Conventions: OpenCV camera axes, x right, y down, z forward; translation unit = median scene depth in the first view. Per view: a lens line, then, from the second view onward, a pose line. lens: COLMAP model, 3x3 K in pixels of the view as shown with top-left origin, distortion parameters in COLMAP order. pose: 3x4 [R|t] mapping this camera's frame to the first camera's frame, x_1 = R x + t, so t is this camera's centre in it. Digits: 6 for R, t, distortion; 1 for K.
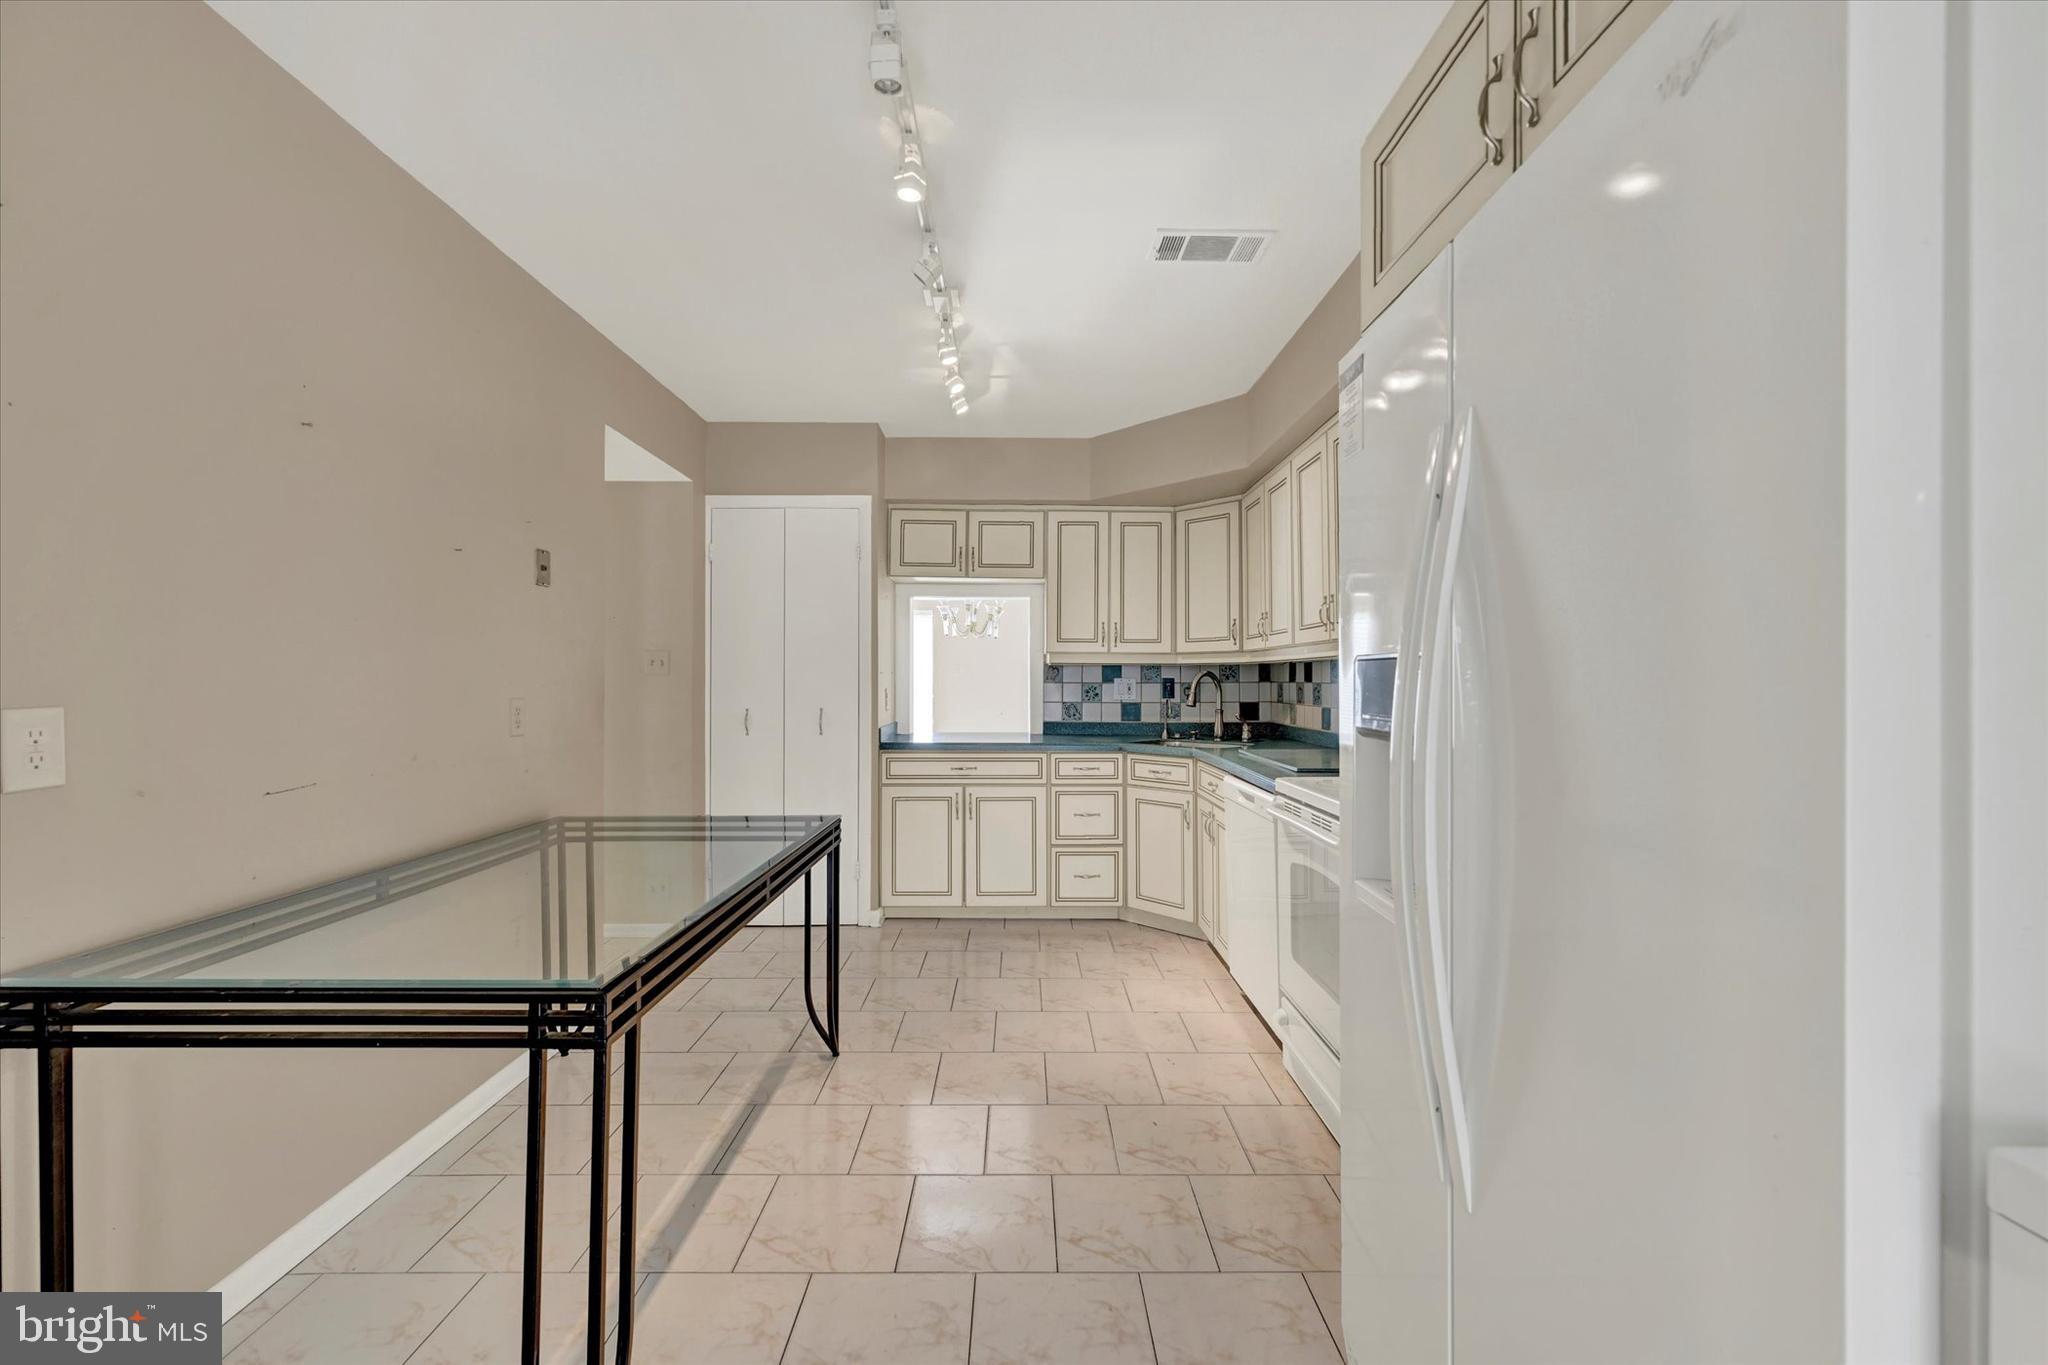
lens RADIAL K [[822.6, 0, 1033.8], [0, 822.6, 680.5], [0, 0, 1]] dist [-0.001164, 0.000788]
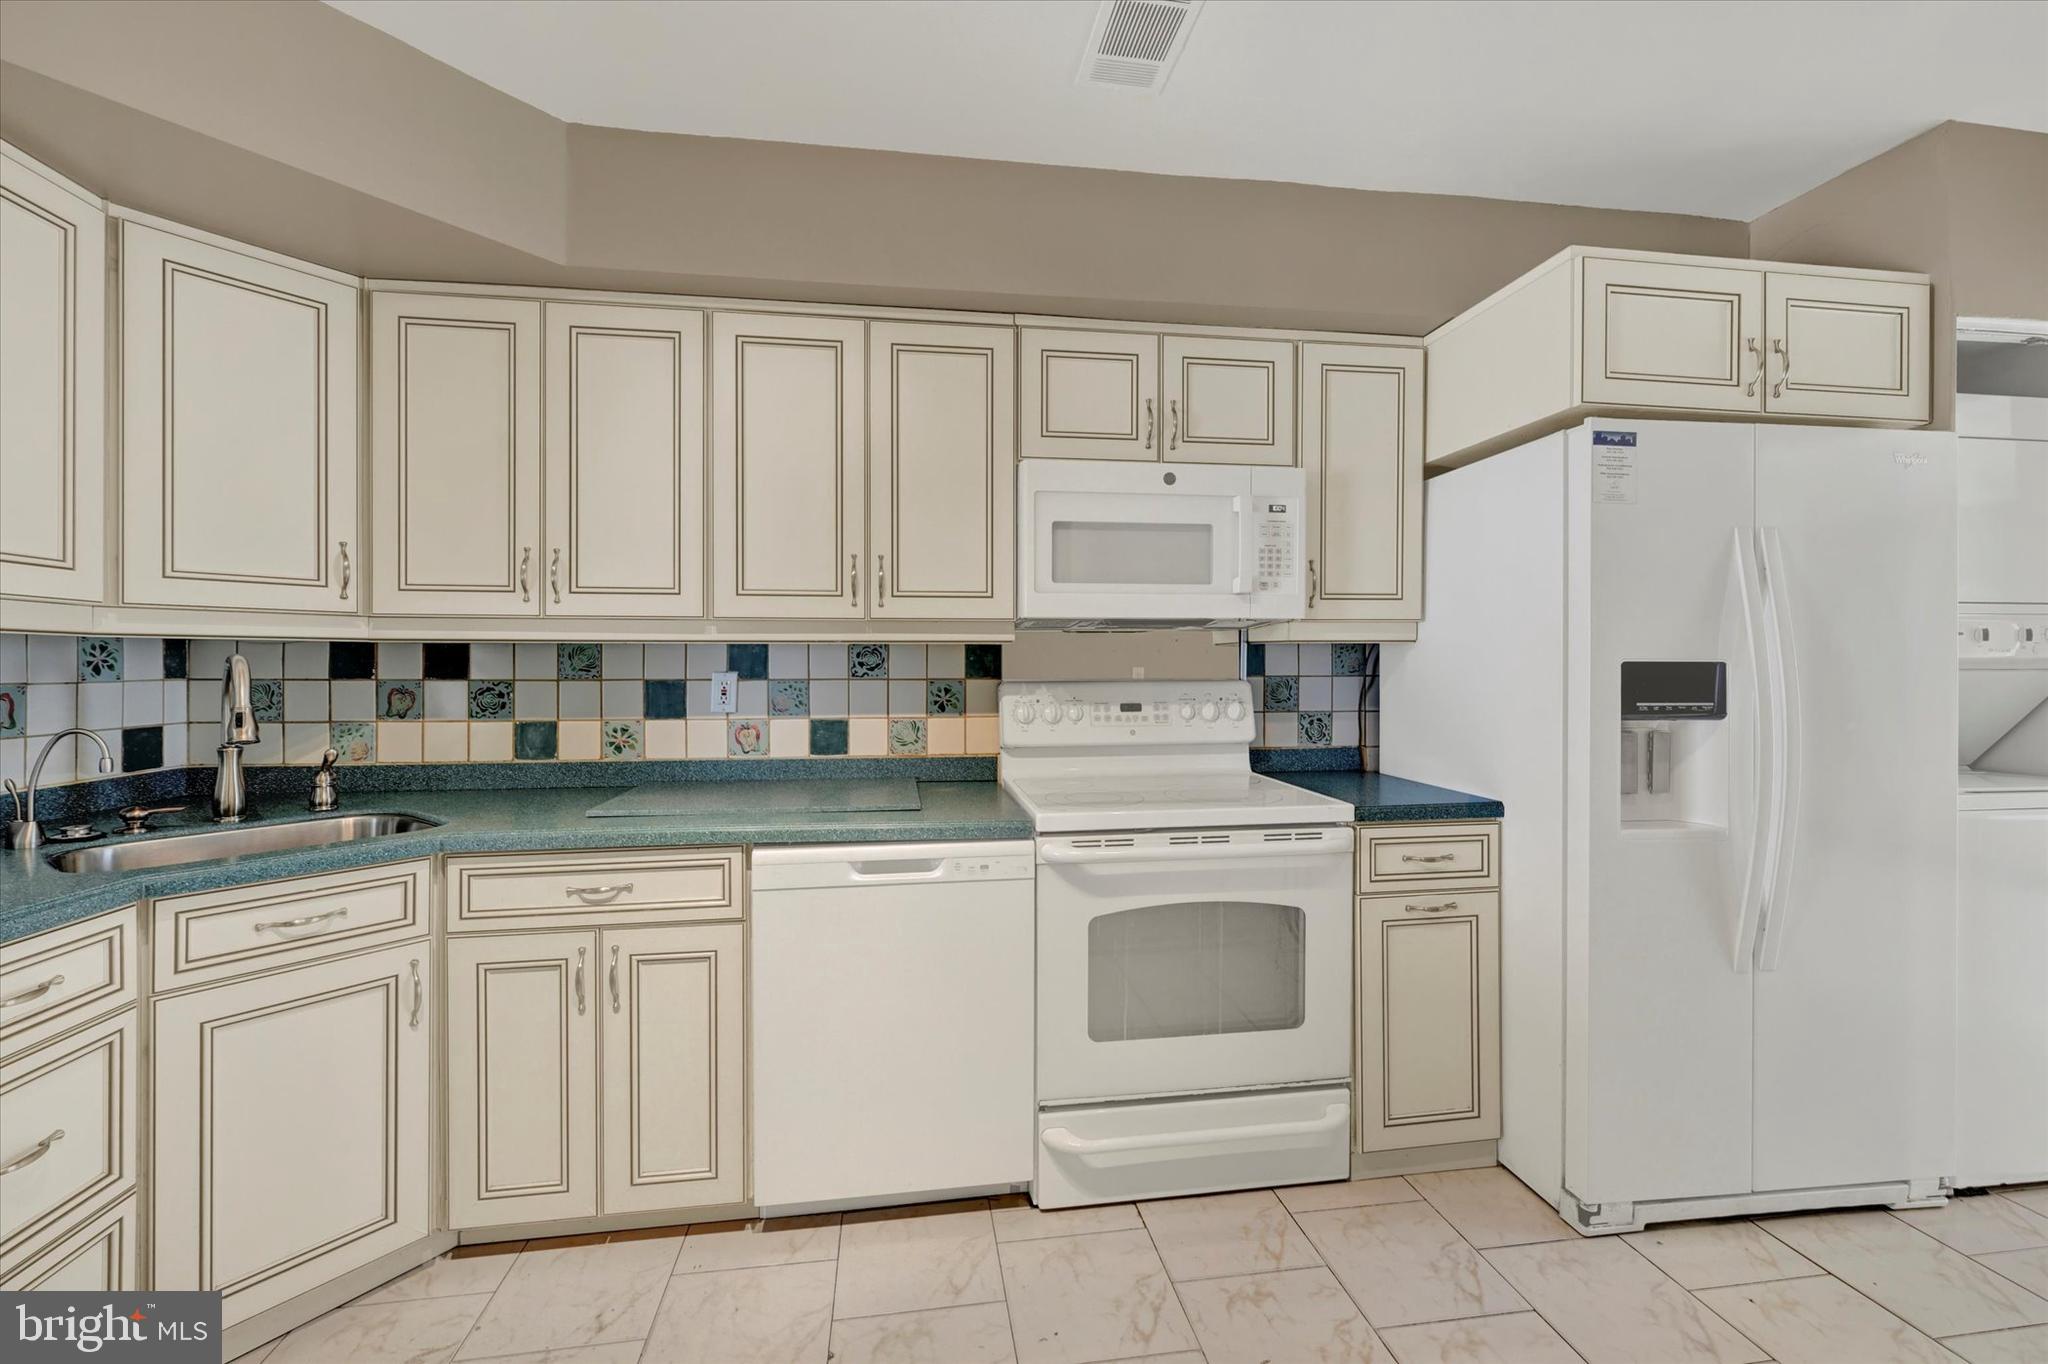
lens RADIAL K [[822.6, 0, 1013.7], [0, 822.6, 669.4], [0, 0, 1]] dist [-0.001164, 0.000788]
pose [[-0.123136, -0.003171, 0.992385, -0.295520], [0.000190, 0.999995, 0.003219, -0.006511], [-0.992390, 0.000584, -0.123135, 0.803310]]
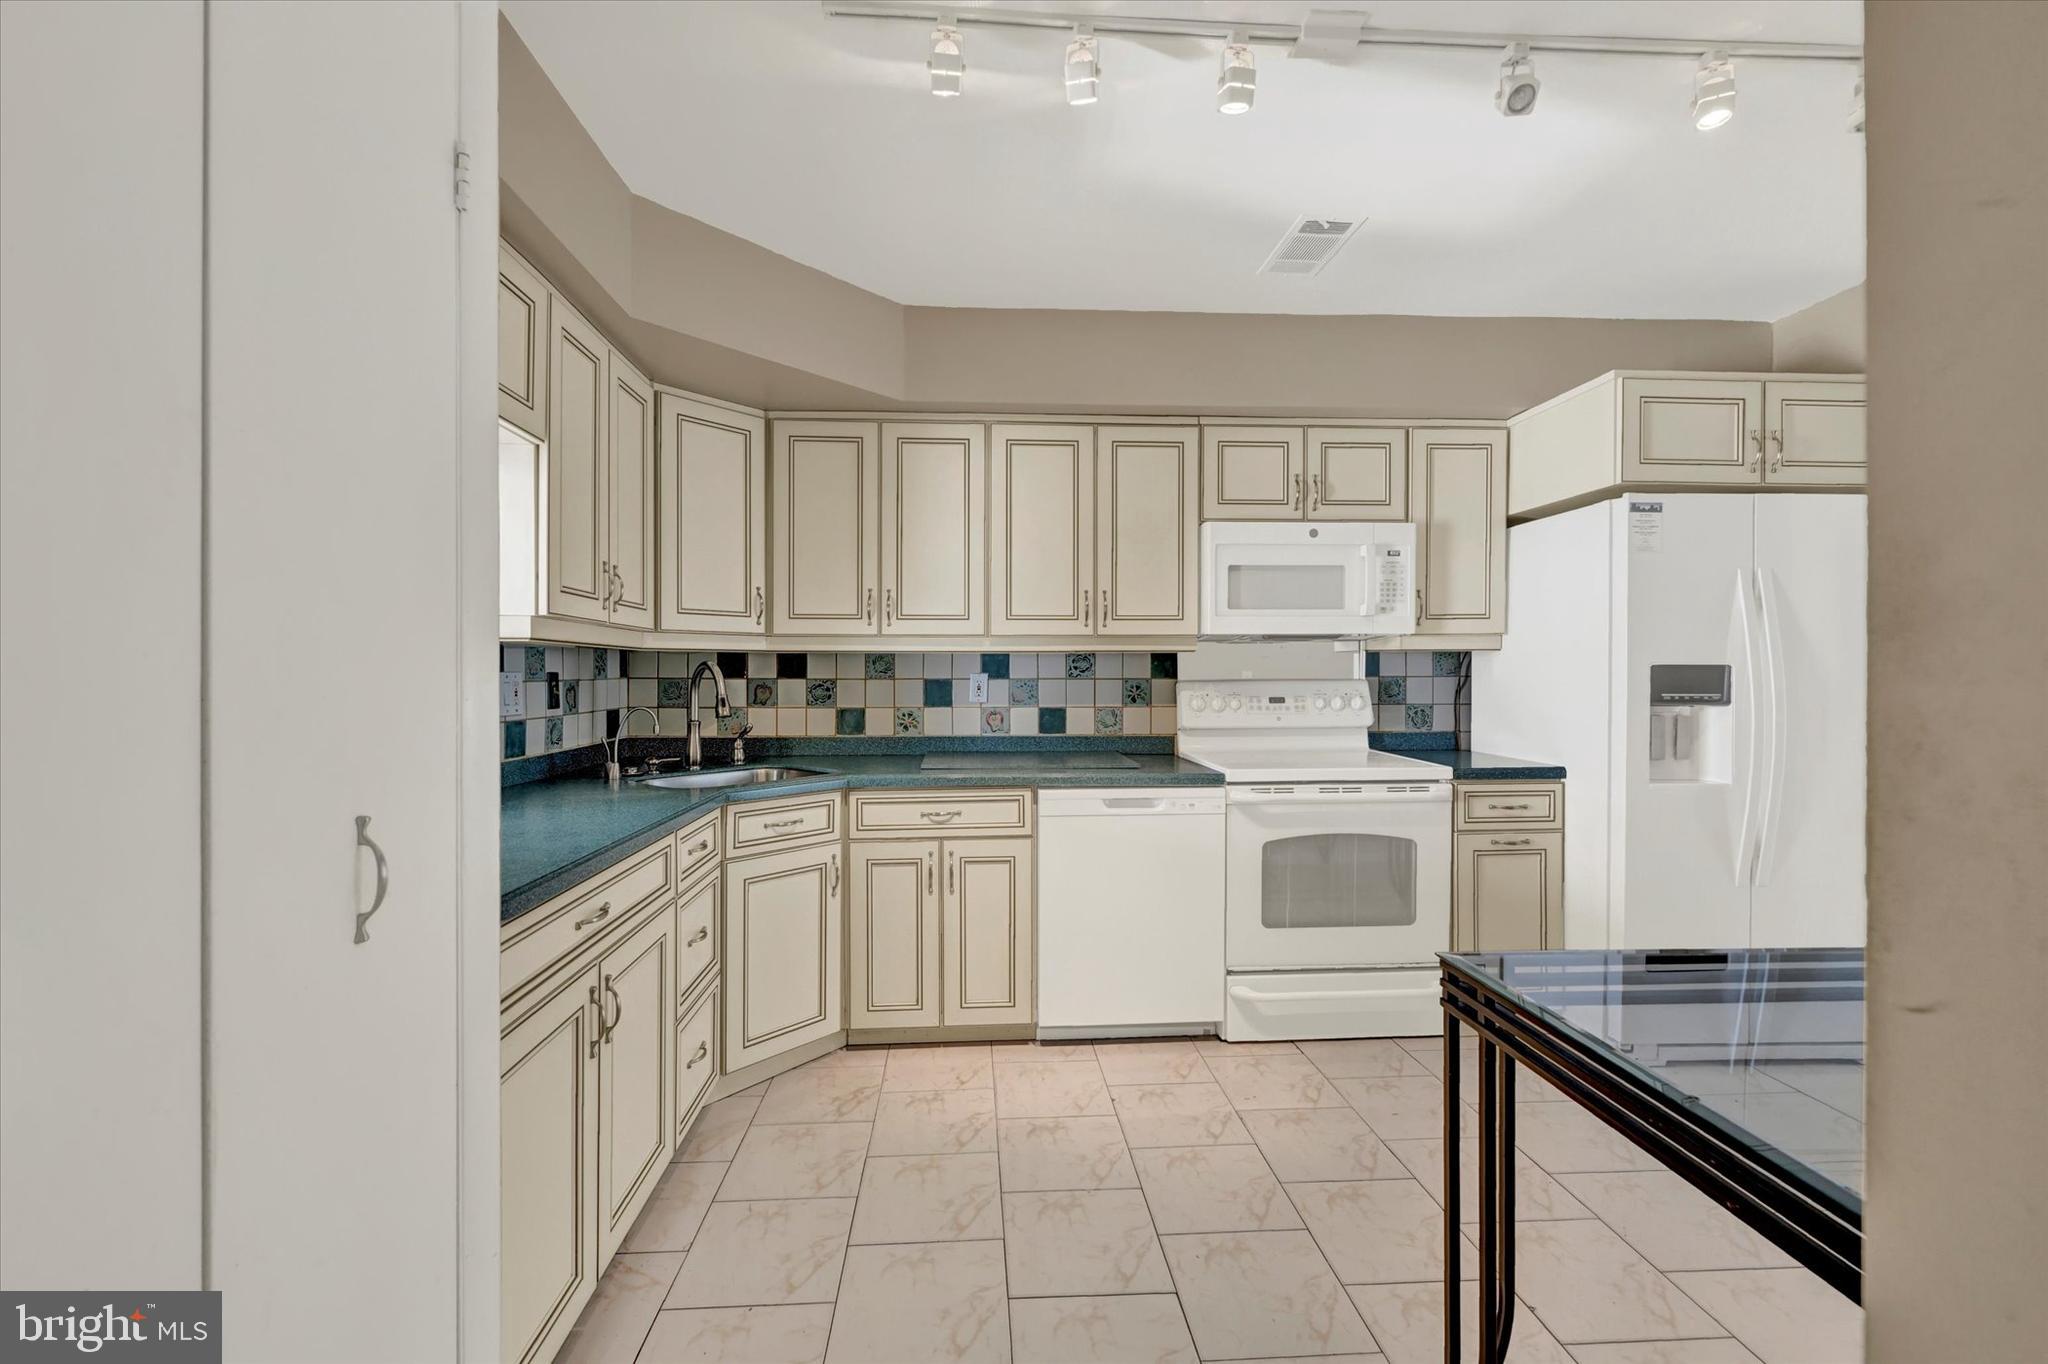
lens RADIAL K [[822.6, 0, 1014.8], [0, 822.6, 677.7], [0, 0, 1]] dist [-0.001164, 0.000788]
pose [[-0.035448, -0.005608, 0.999356, -0.530563], [0.000509, 0.999984, 0.005629, -0.002642], [-0.999371, 0.000708, -0.035445, 0.945471]]
